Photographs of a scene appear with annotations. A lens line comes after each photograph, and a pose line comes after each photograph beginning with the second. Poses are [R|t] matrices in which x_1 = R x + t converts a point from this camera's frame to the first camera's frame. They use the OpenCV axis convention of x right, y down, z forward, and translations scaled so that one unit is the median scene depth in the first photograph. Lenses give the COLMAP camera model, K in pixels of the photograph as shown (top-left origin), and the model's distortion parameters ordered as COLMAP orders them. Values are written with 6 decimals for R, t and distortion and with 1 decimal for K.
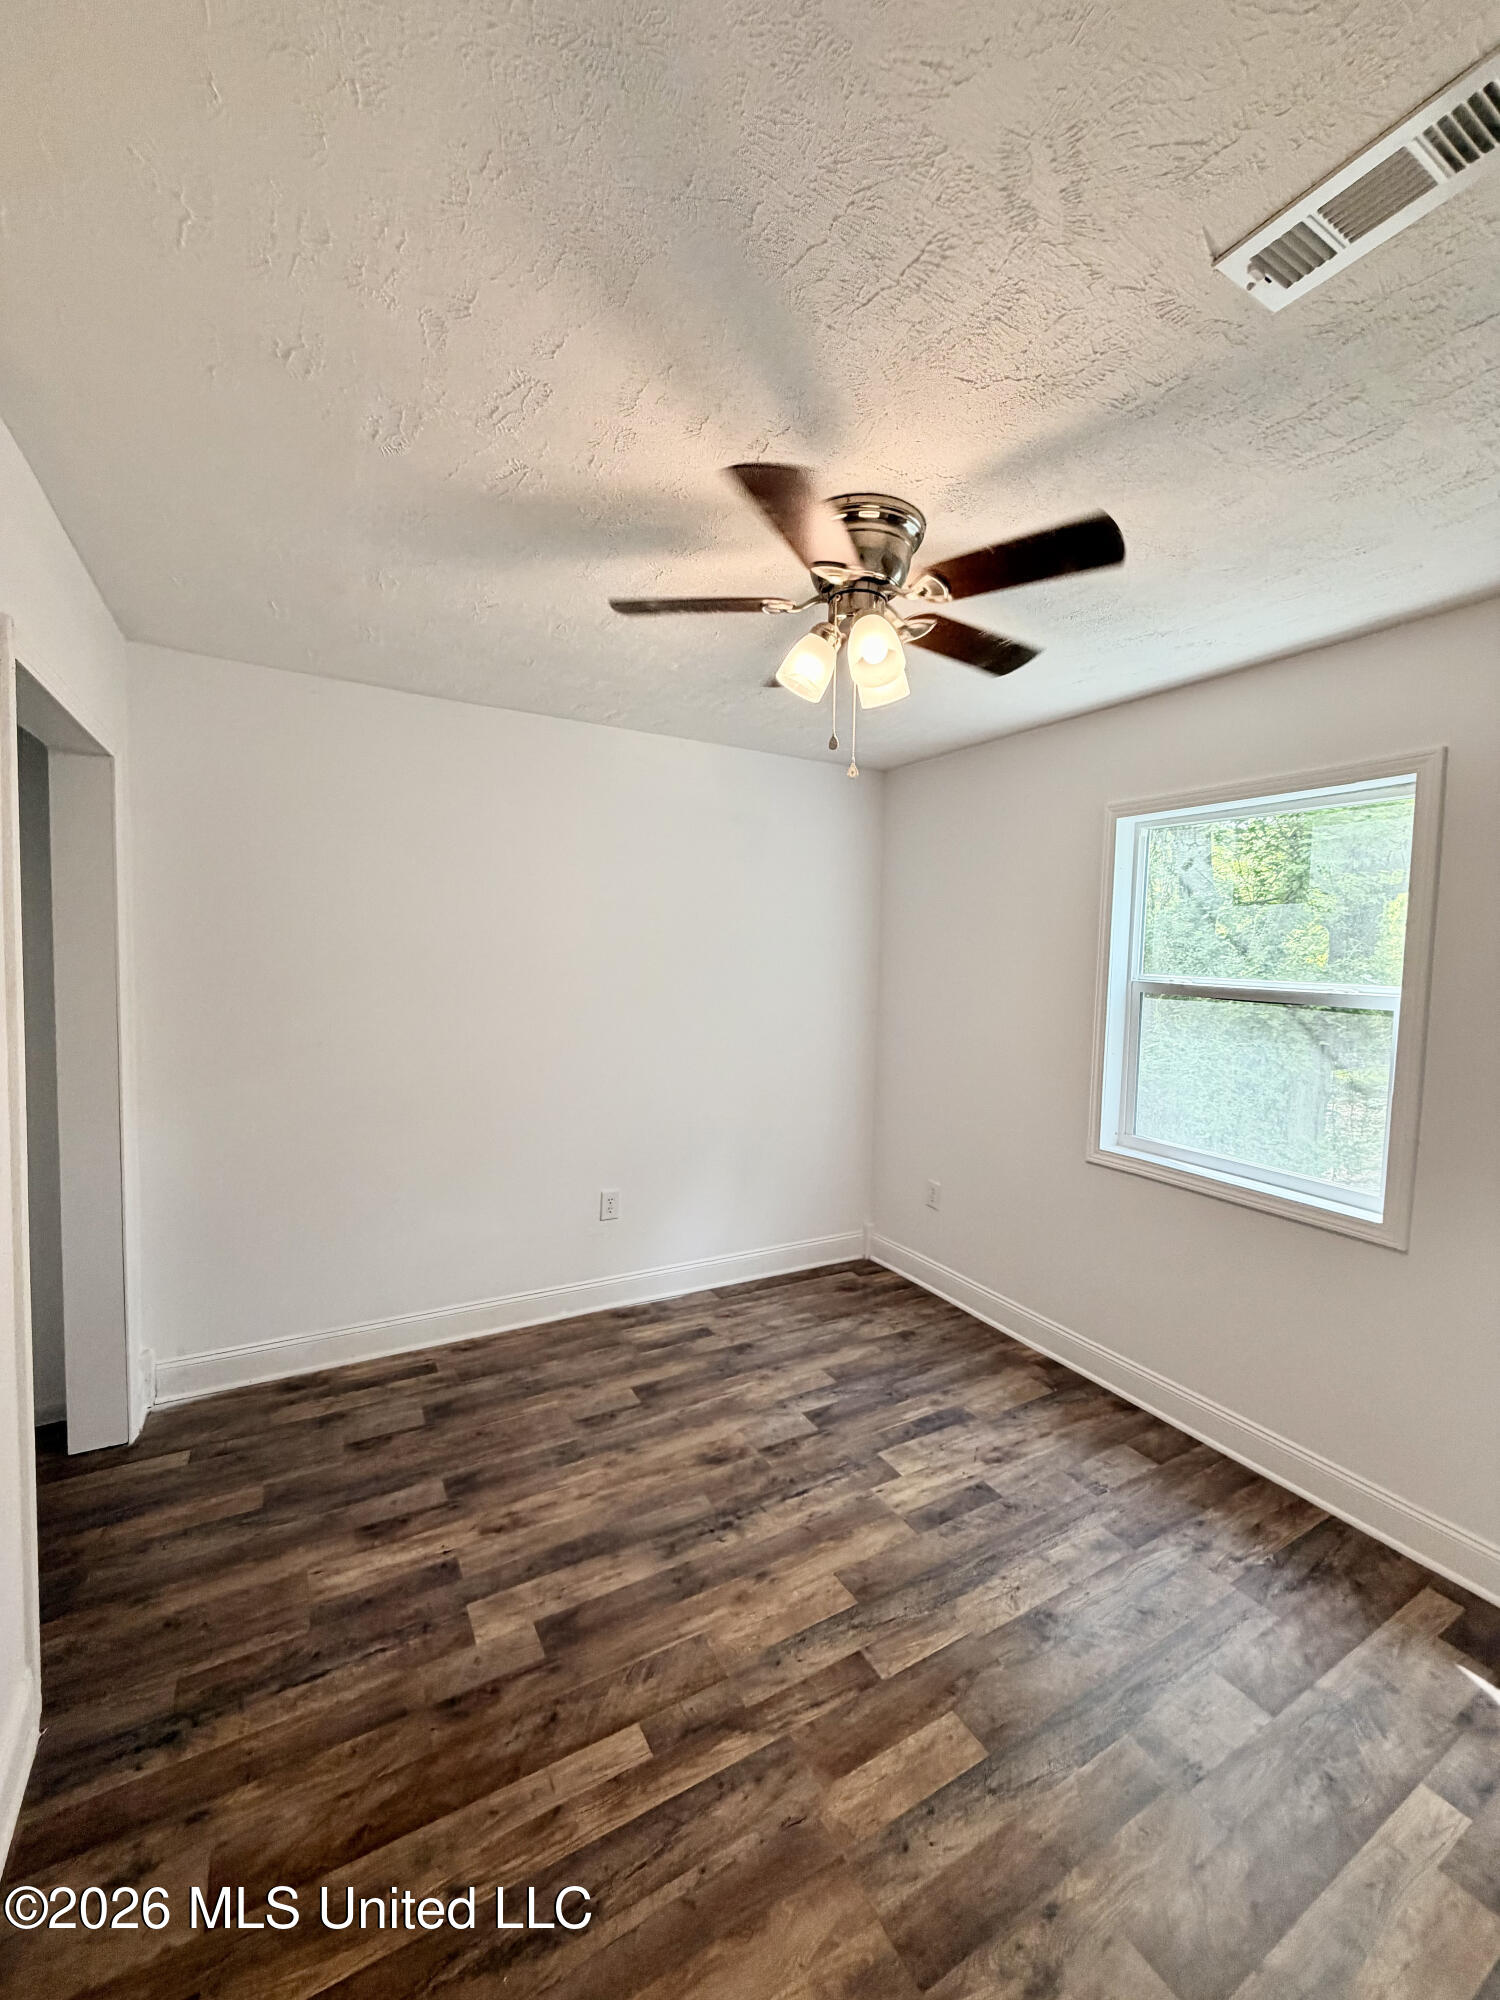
lens RADIAL K [[793.3, 0, 750.0], [0, 793.3, 1000.0], [0, 0, 1]] dist [-0.000009, 0.000156]
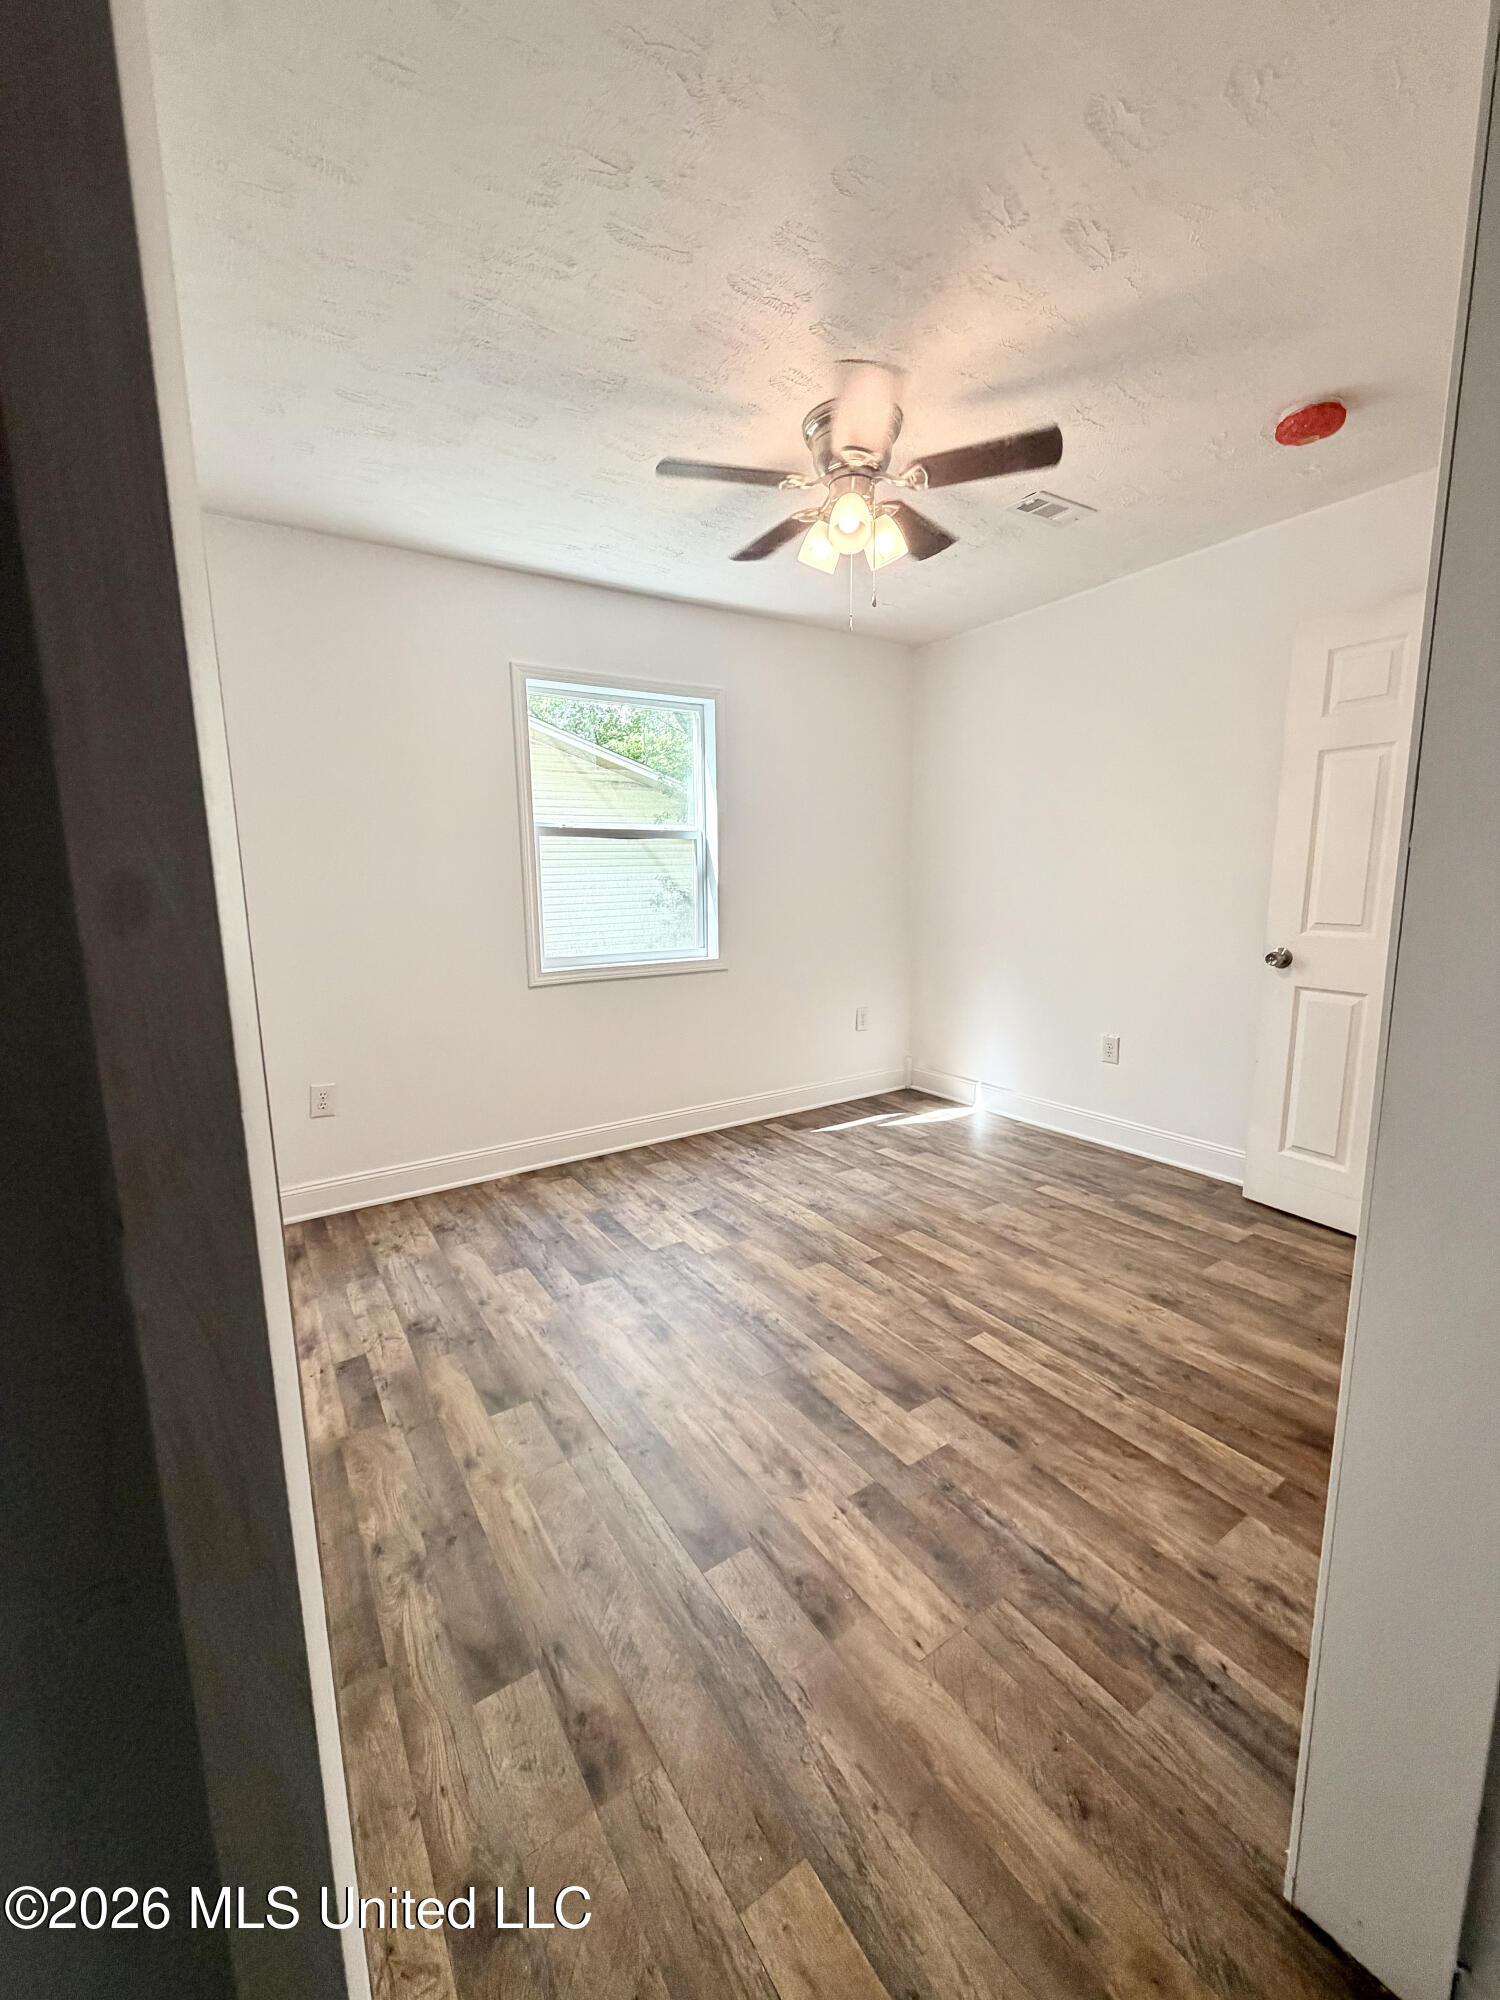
lens RADIAL K [[793.3, 0, 750.0], [0, 793.3, 1000.0], [0, 0, 1]] dist [-0.000009, 0.000156]
pose [[-0.059289, -0.182097, 0.981491, -1.079672], [0.075458, 0.979590, 0.186303, 0.048131], [-0.995385, 0.085107, -0.044338, 1.106875]]
